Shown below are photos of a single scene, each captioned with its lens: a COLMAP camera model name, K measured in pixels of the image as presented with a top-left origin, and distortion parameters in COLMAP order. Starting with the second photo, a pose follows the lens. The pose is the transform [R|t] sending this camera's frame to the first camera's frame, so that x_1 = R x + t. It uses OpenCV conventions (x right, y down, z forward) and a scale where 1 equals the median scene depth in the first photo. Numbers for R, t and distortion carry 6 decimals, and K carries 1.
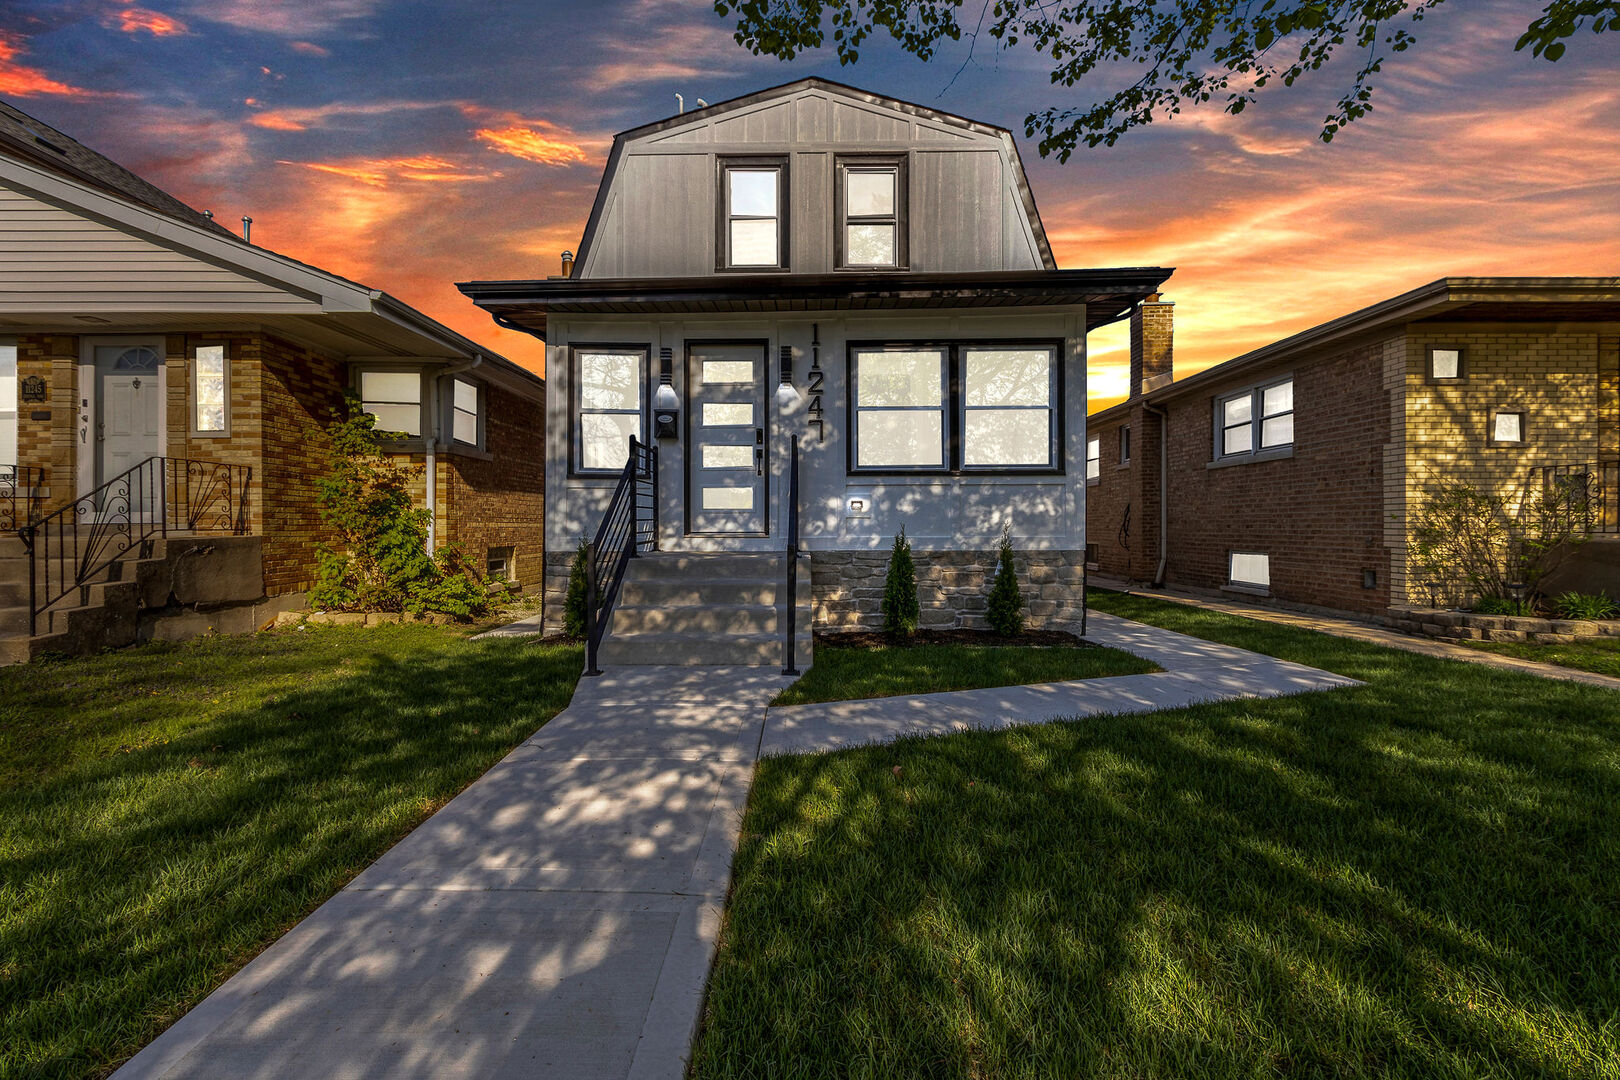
lens RADIAL K [[796.7, 0, 805.6], [0, 796.7, 526.6], [0, 0, 1]] dist [0.003117, -0.000167]
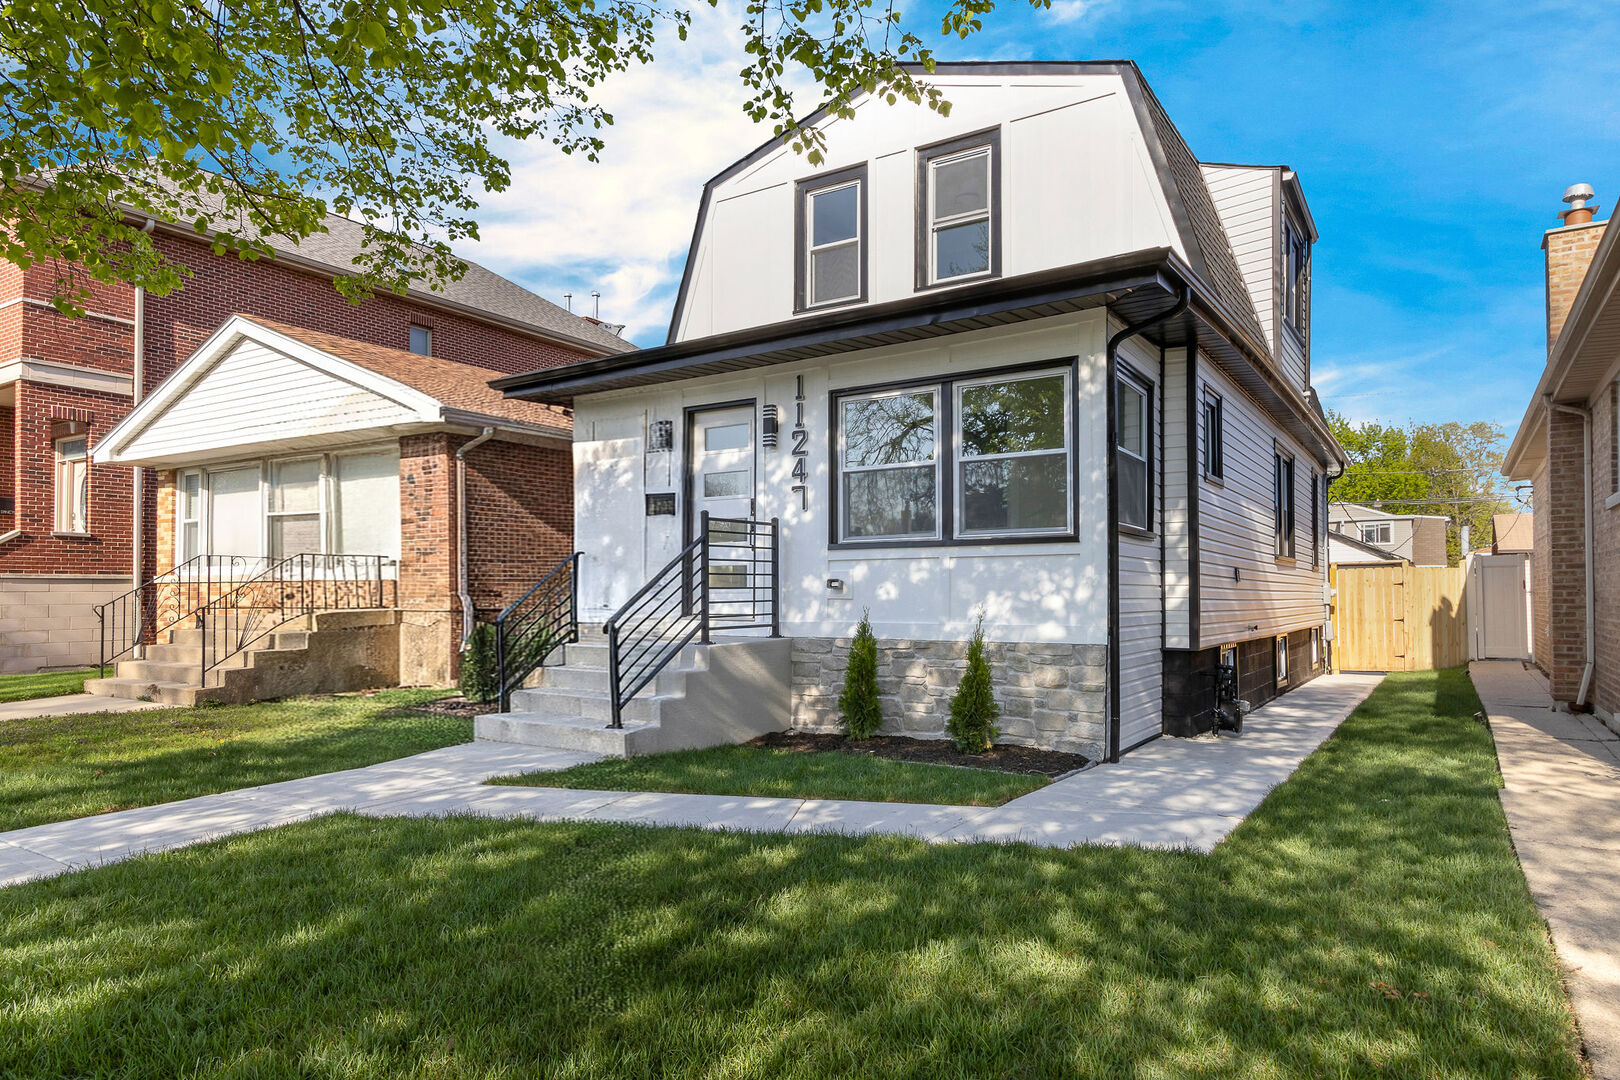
lens RADIAL K [[1087.4, 0, 809.6], [0, 1087.4, 569.4], [0, 0, 1]] dist [0.024496, 0.000343]
pose [[0.828920, -0.011739, -0.559245, 0.682712], [0.000388, 0.999792, -0.020411, -0.018815], [0.559368, 0.016702, 0.828751, 0.025792]]
